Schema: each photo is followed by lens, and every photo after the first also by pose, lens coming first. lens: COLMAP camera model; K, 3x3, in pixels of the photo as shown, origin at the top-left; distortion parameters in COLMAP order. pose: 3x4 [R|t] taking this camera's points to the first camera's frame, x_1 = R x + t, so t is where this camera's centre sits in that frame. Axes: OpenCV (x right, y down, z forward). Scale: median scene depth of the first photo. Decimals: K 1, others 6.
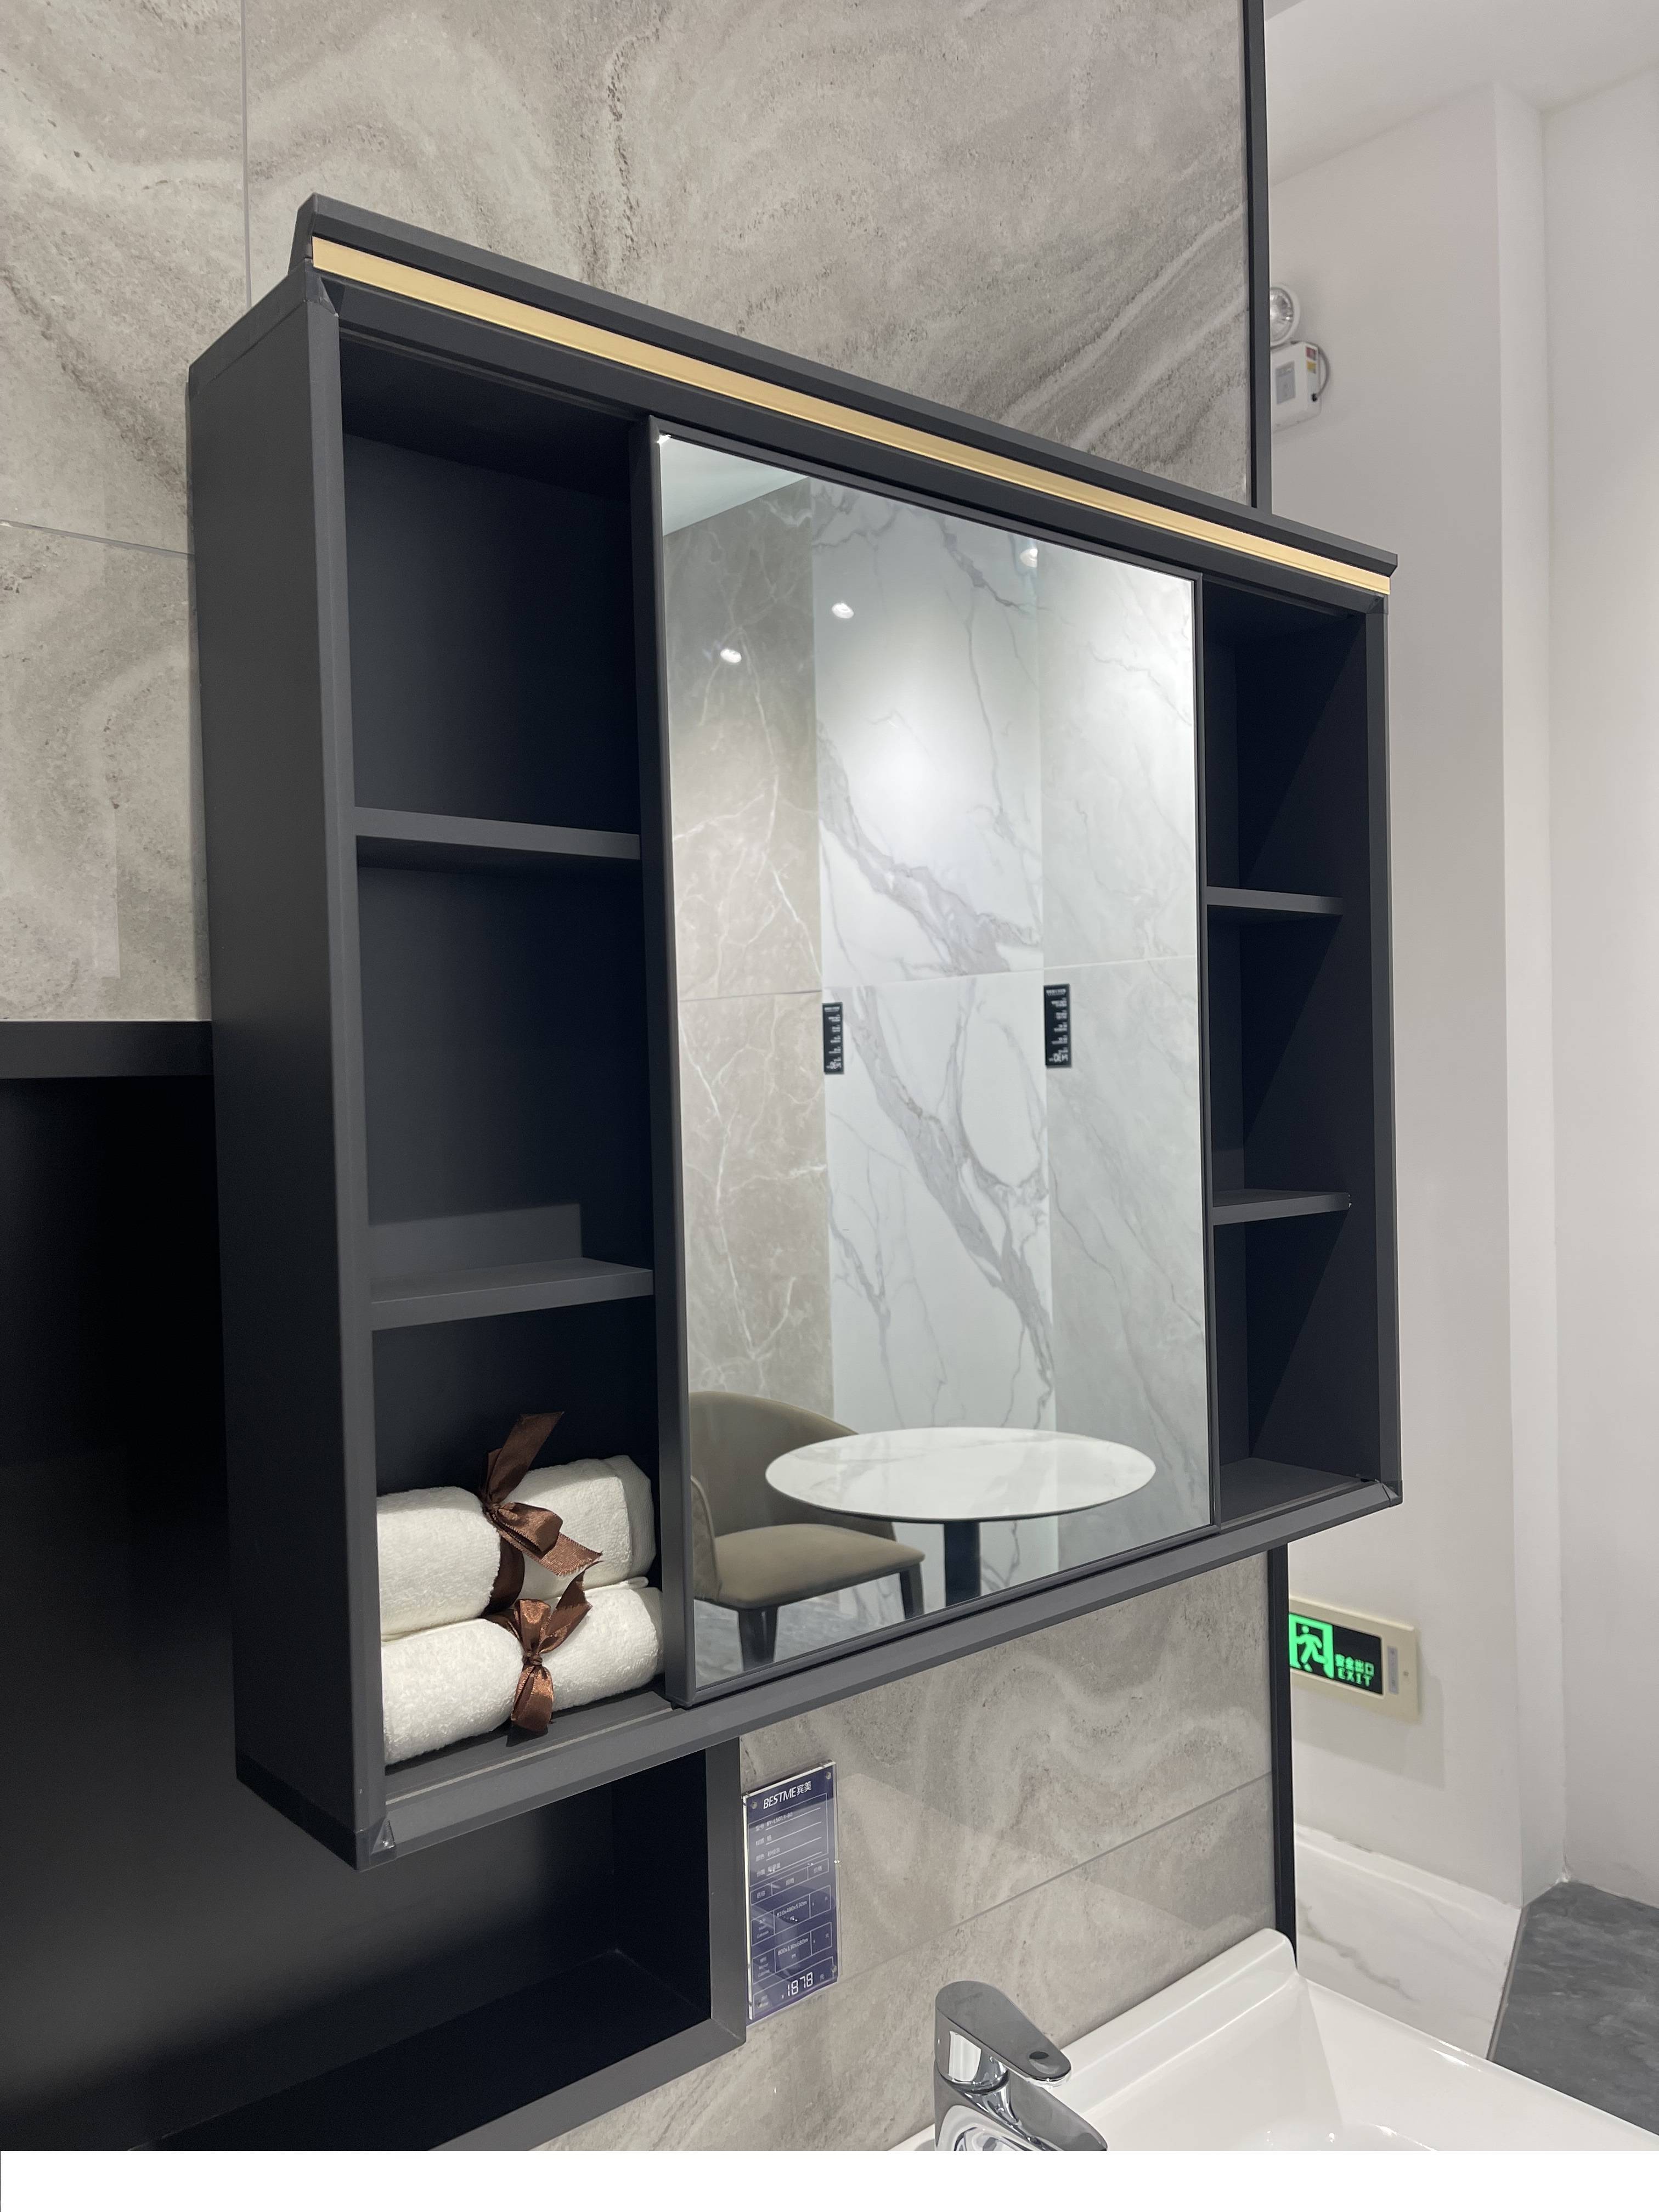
lens RADIAL K [[1651.2, 0, 804.1], [0, 1651.2, 1114.7], [0, 0, 1]] dist [0.073493, -0.103708]
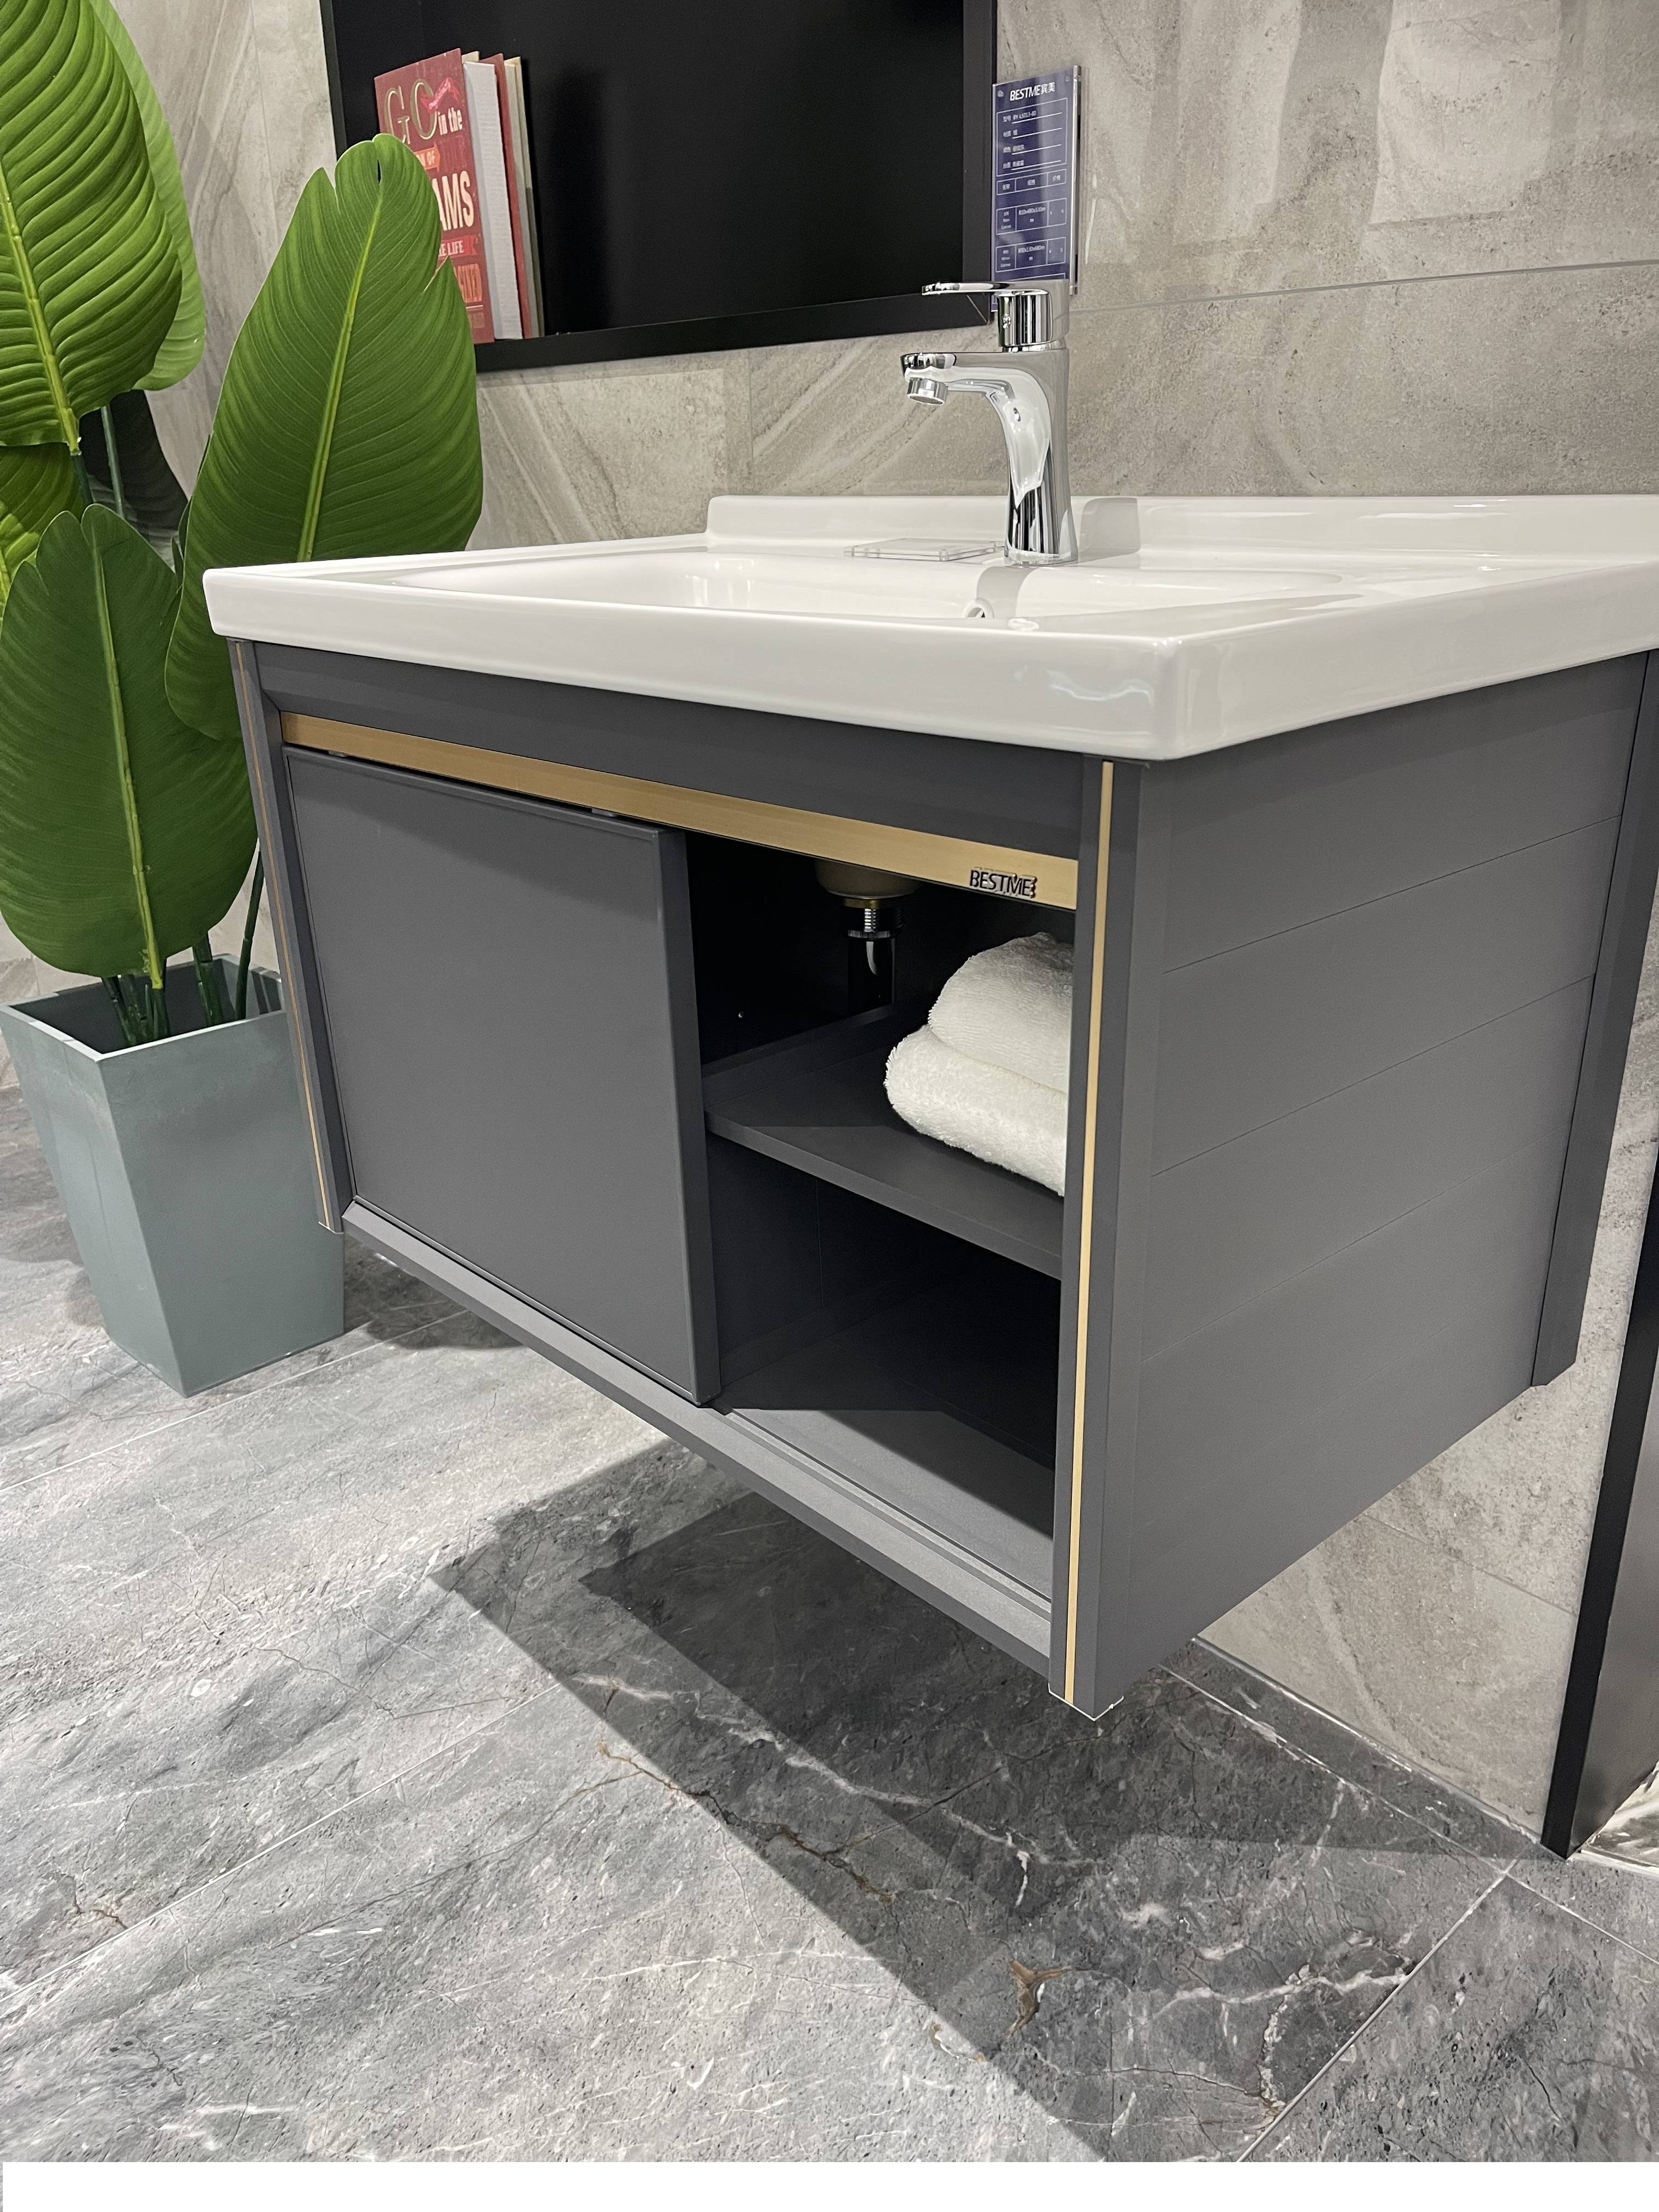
lens RADIAL K [[1660.7, 0, 824.7], [0, 1660.7, 1121.4], [0, 0, 1]] dist [0.059331, -0.073612]
pose [[0.047034, 0.393514, -0.918115, 1.112142], [-0.002158, 0.919170, 0.393855, 0.526795], [0.998891, -0.016543, 0.044082, 0.713967]]
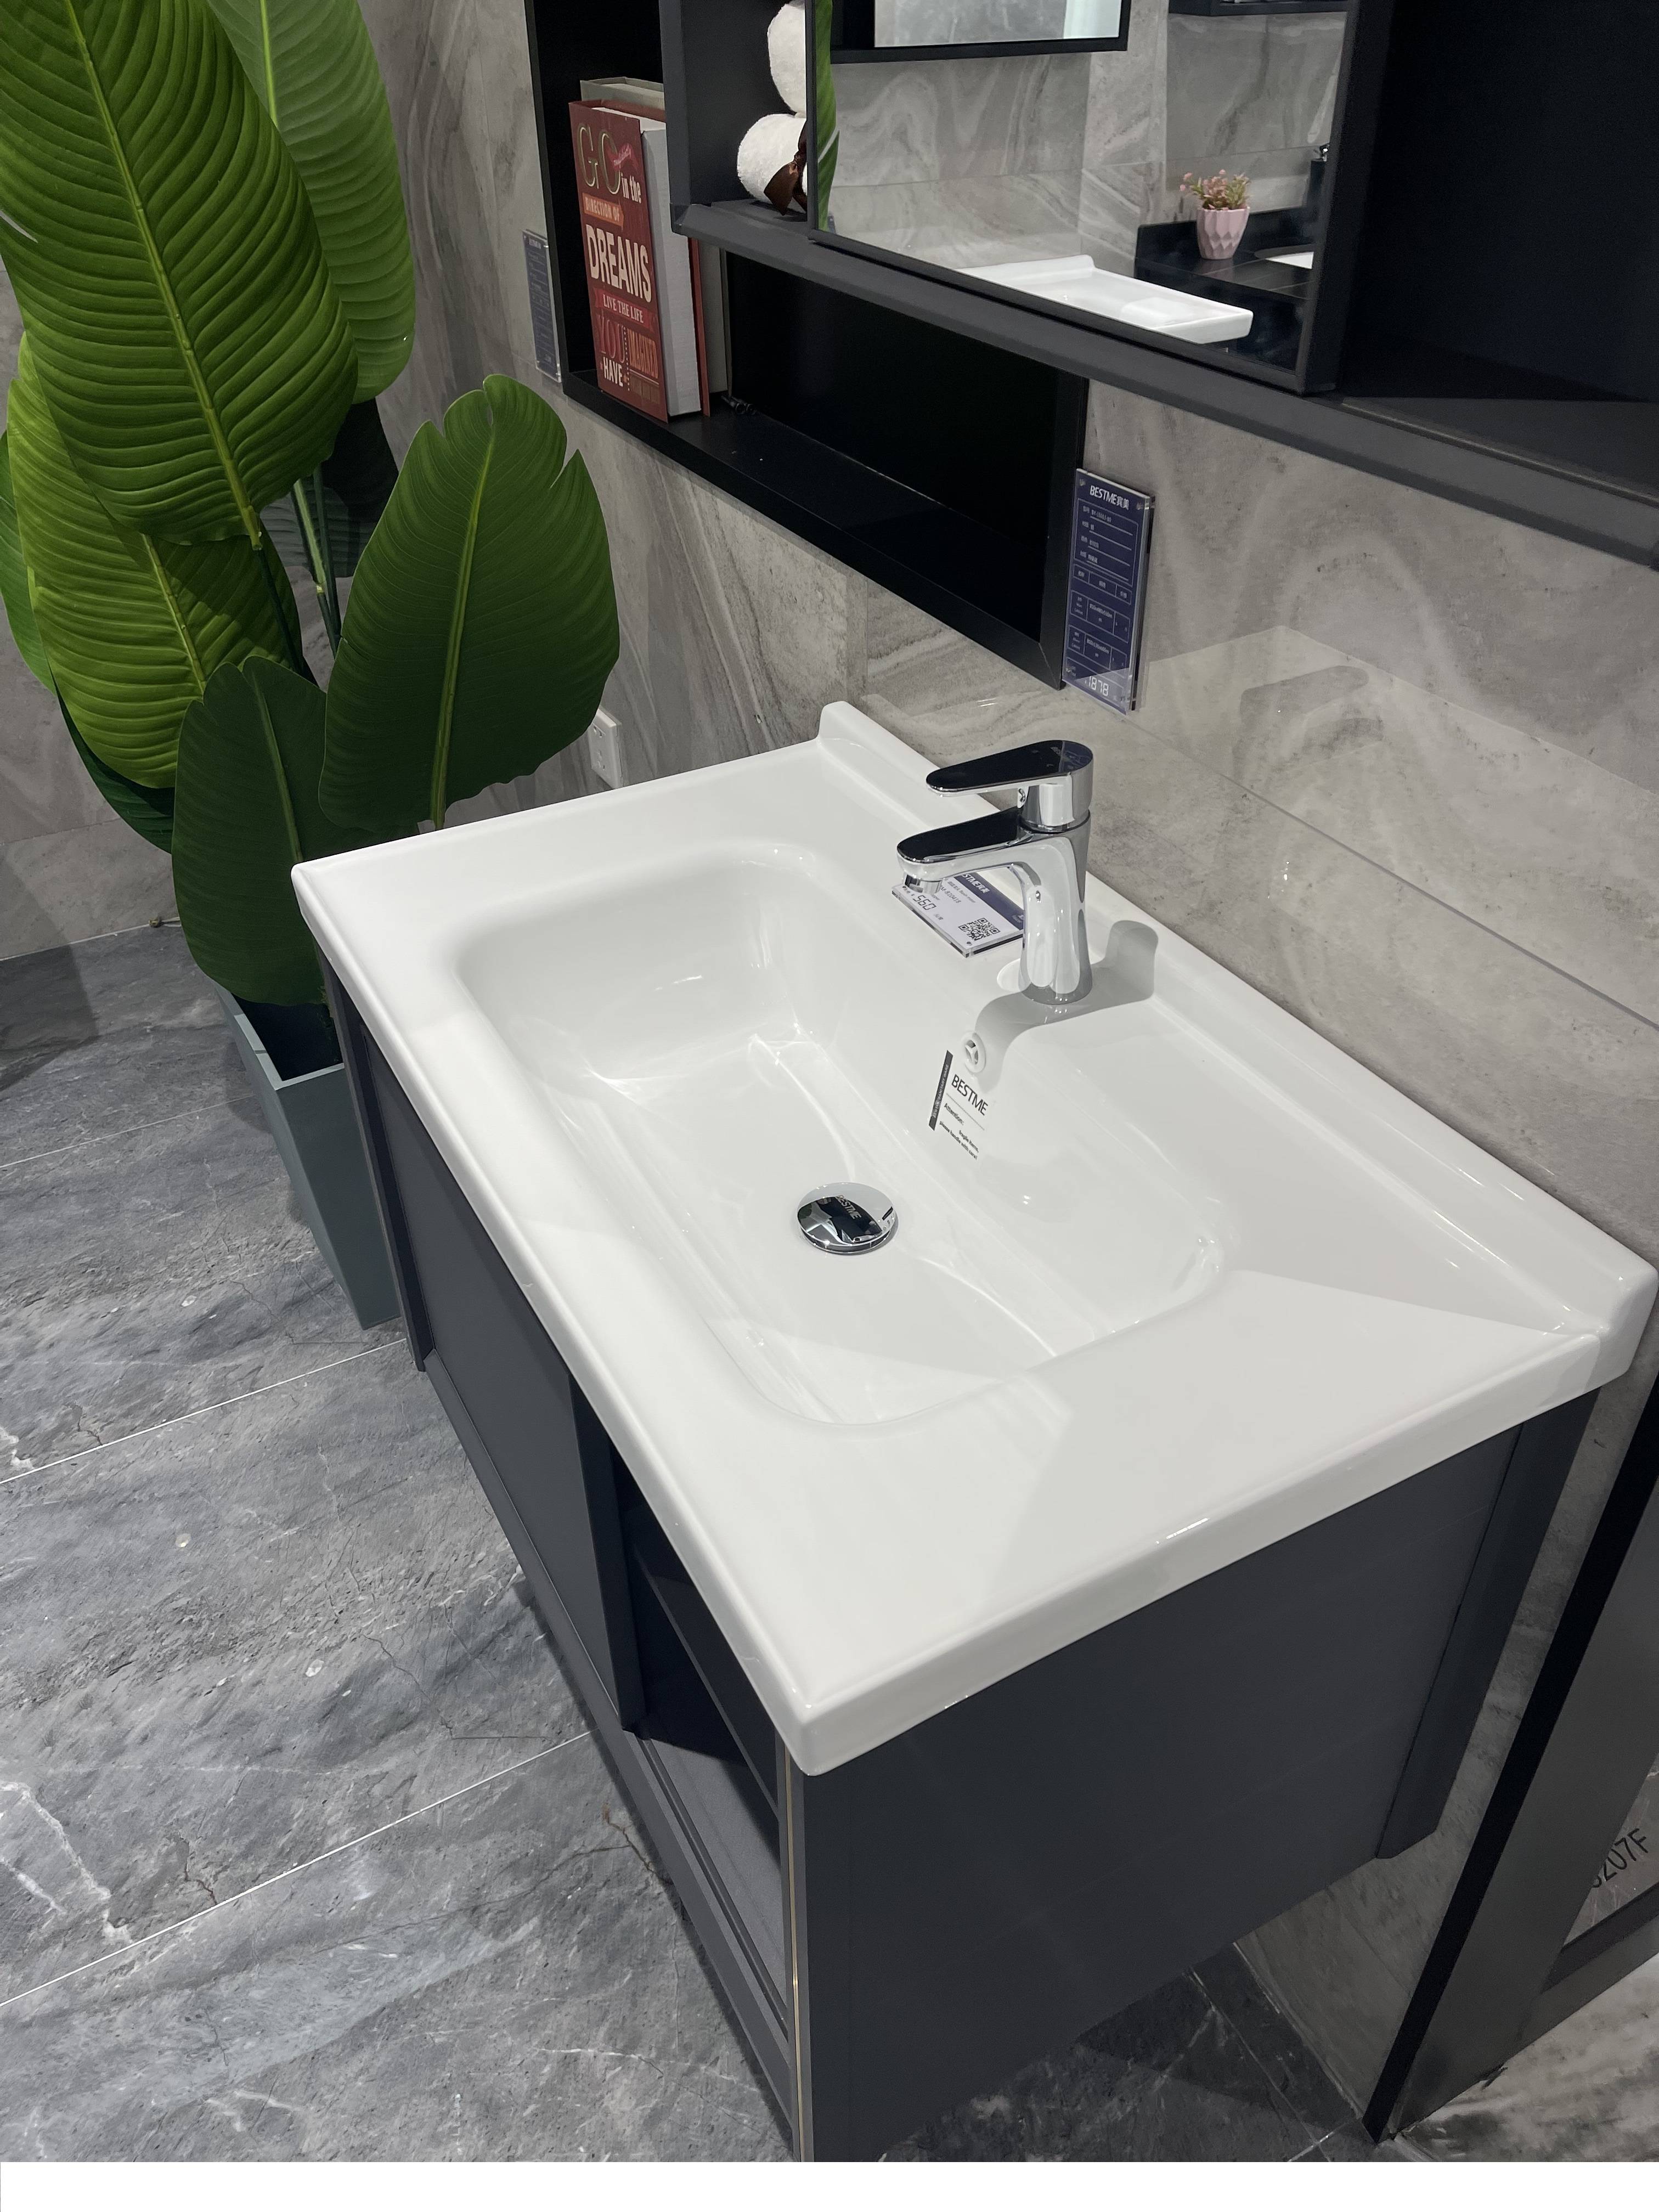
lens RADIAL K [[1667.6, 0, 829.5], [0, 1667.6, 1106.0], [0, 0, 1]] dist [0.044928, -0.033027]
pose [[-0.193202, 0.602251, -0.774576, 0.907855], [-0.010613, 0.788121, 0.615429, 0.068732], [0.981102, 0.127123, -0.145875, 0.911648]]
